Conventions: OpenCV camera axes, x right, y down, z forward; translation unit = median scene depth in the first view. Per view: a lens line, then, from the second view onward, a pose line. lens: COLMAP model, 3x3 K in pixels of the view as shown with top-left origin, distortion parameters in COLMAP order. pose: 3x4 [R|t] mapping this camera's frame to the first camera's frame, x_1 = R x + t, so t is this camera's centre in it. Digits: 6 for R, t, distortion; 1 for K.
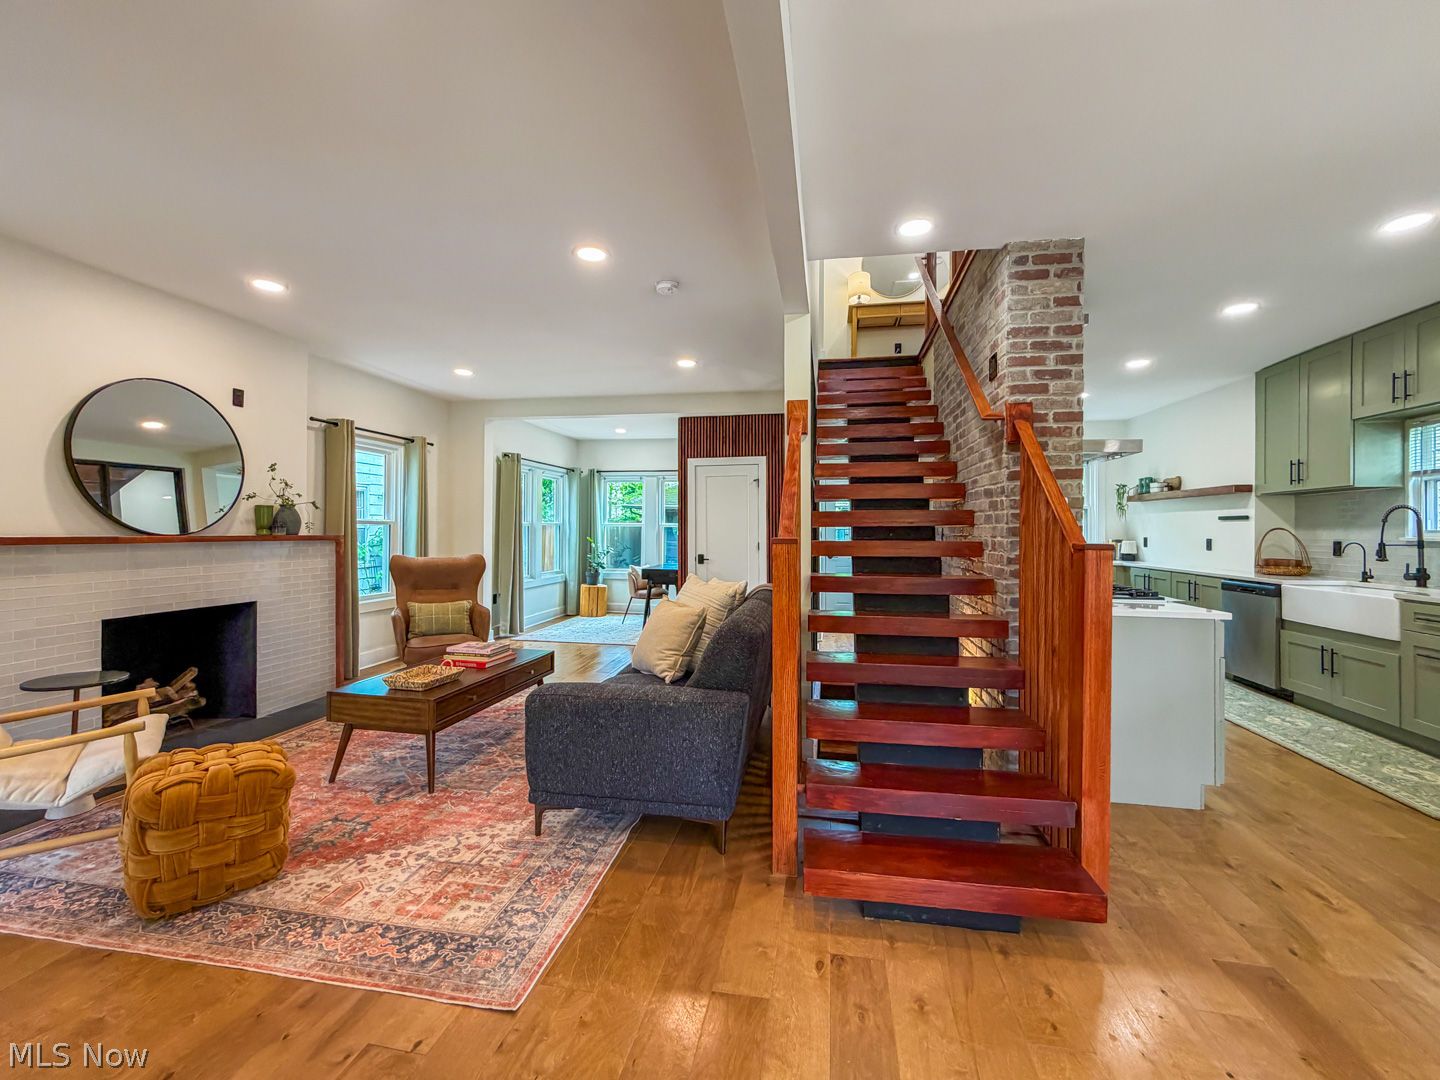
lens RADIAL K [[585.3, 0, 718.2], [0, 585.3, 530.8], [0, 0, 1]] dist [0.000668, -0.000227]
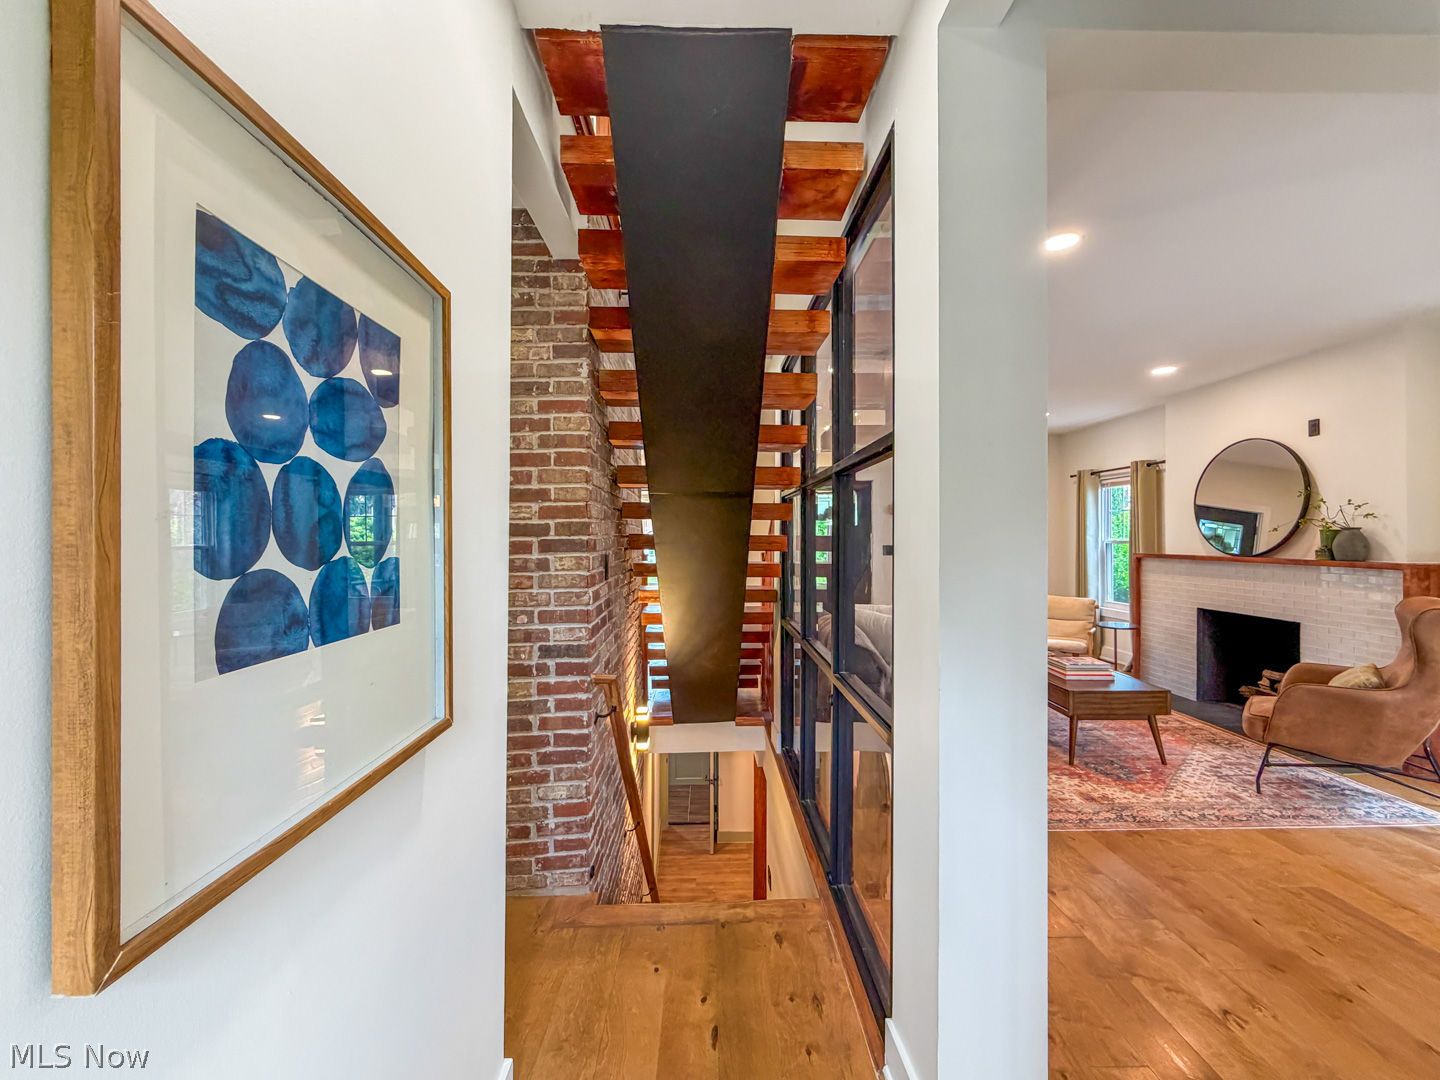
lens RADIAL K [[585.3, 0, 718.2], [0, 585.3, 530.8], [0, 0, 1]] dist [0.000668, -0.000227]
pose [[-0.978018, -0.007539, -0.208383, 0.428242], [-0.005709, 0.999940, -0.009383, -0.026173], [0.208441, -0.007988, -0.978002, 1.756228]]
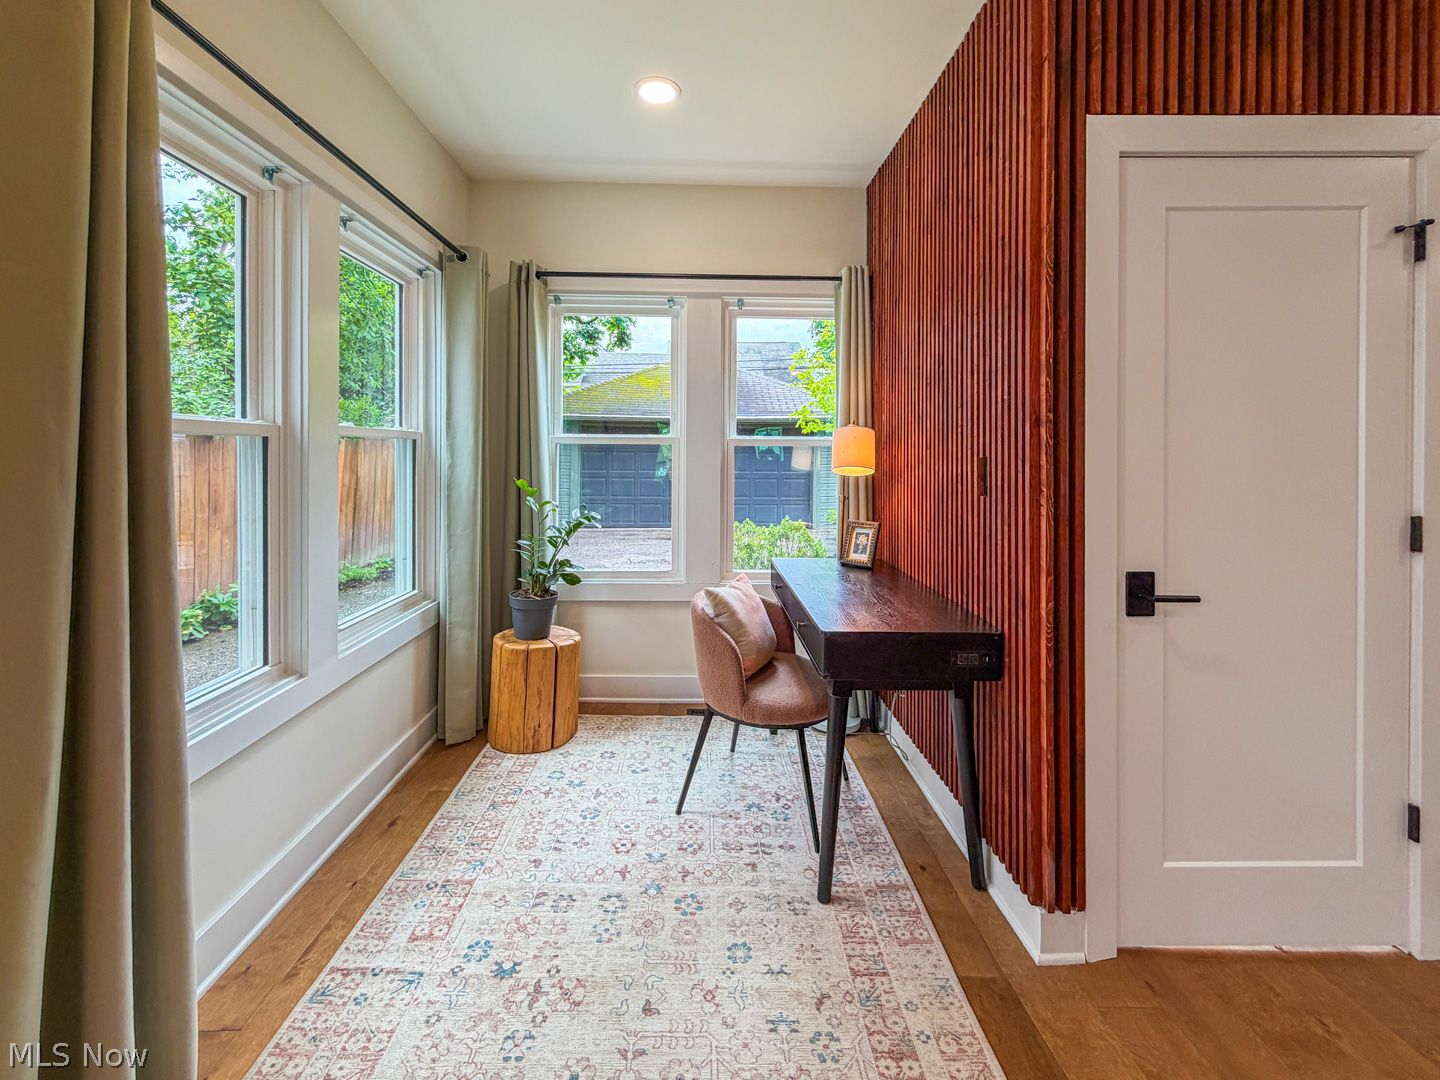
lens RADIAL K [[606.9, 0, 710.8], [0, 606.9, 456.1], [0, 0, 1]] dist [-0.001452, -0.000217]
pose [[0.977991, -0.001474, 0.208643, -0.404925], [-0.000657, 0.999948, 0.010146, -0.007356], [-0.208647, -0.010060, 0.977939, 1.438500]]
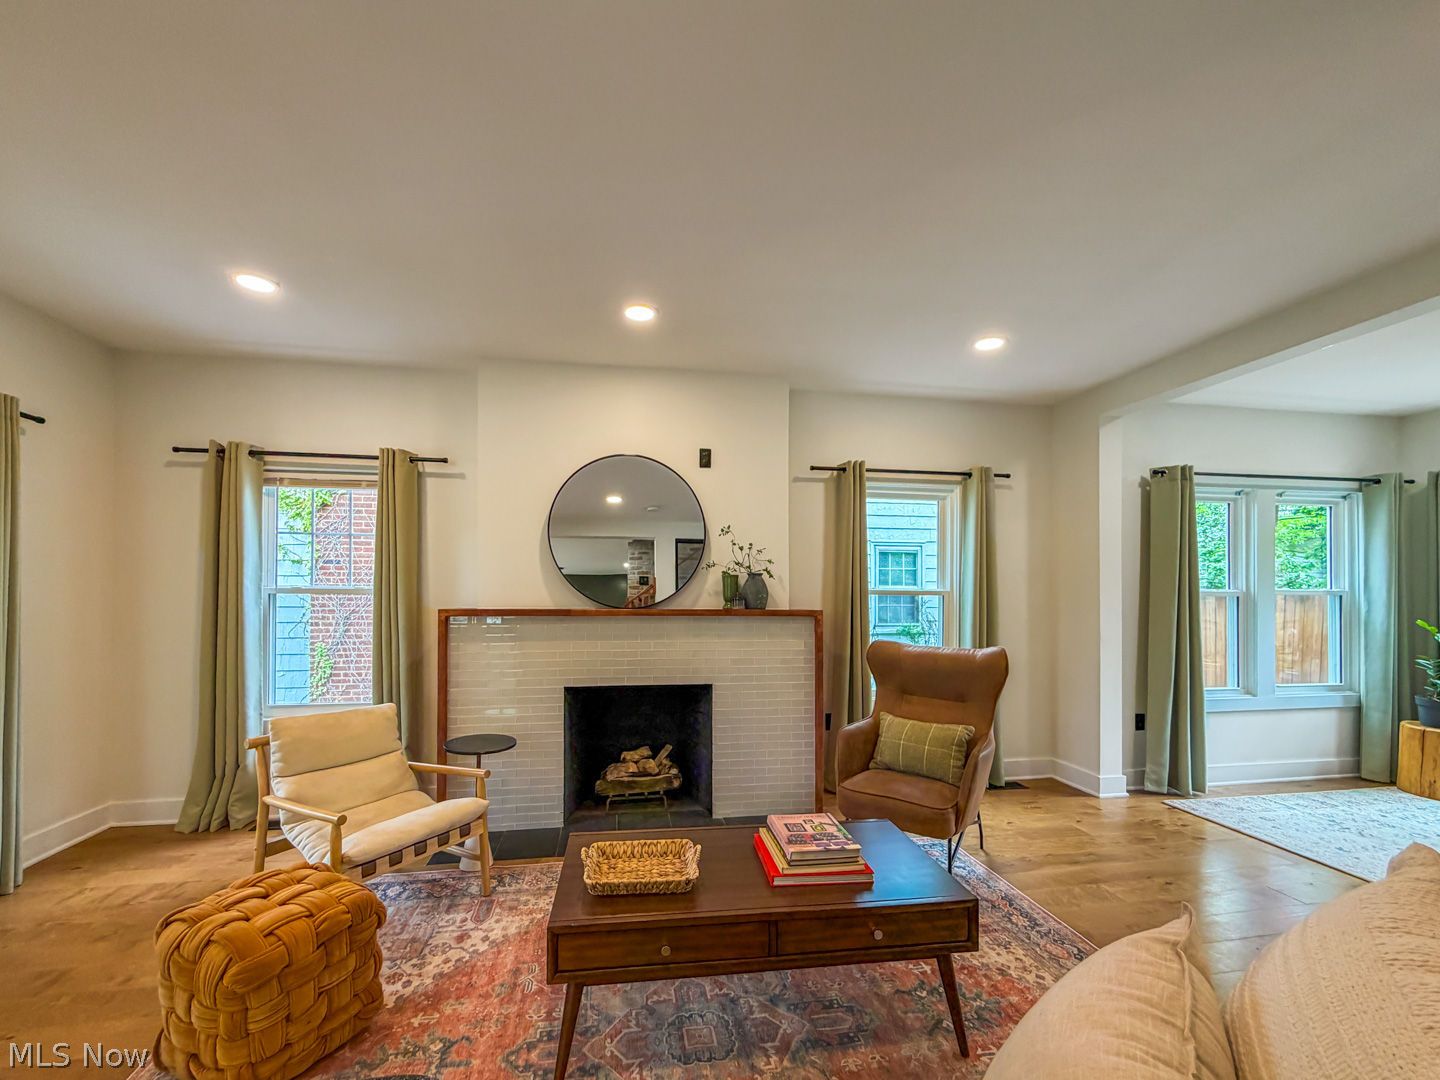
lens RADIAL K [[602.0, 0, 710.3], [0, 602.0, 587.3], [0, 0, 1]] dist [0.000217, 0.000021]
pose [[0.345744, -0.013685, -0.938229, 0.061085], [-0.004076, 0.999862, -0.016086, -0.010289], [0.938320, 0.009385, 0.345641, 0.666503]]
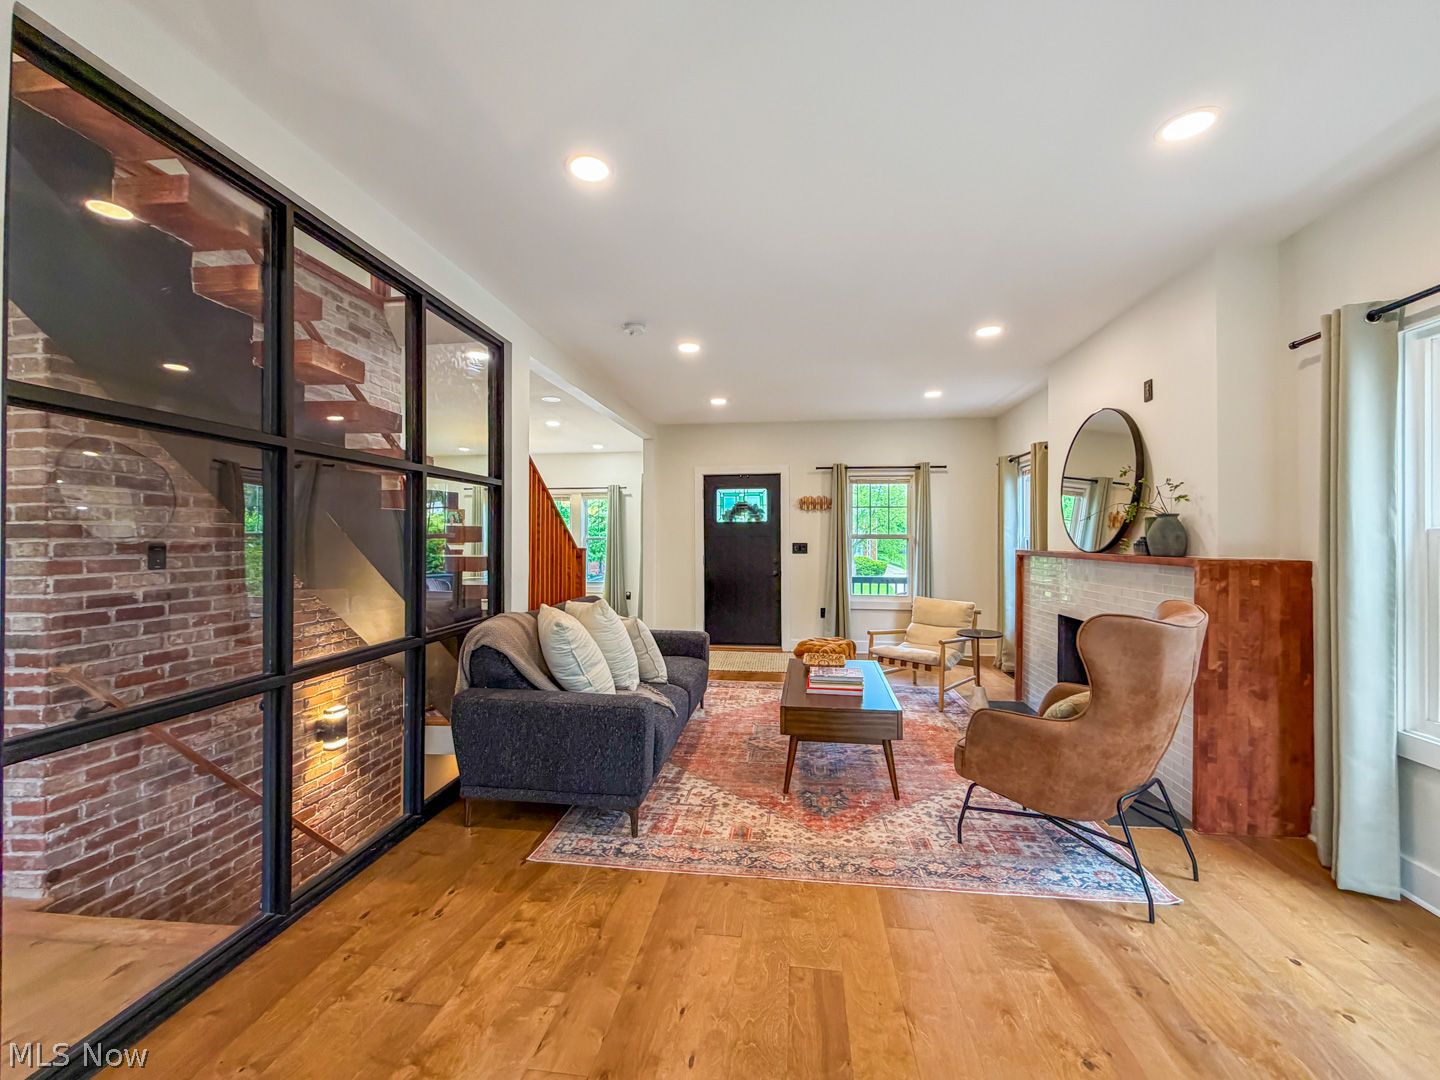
lens RADIAL K [[583.1, 0, 723.8], [0, 583.1, 535.0], [0, 0, 1]] dist [0.000815, 0.000054]
pose [[-0.997832, -0.005200, -0.065609, -0.155224], [-0.004742, 0.999963, -0.007140, -0.011713], [0.065644, -0.006813, -0.997820, 1.750396]]
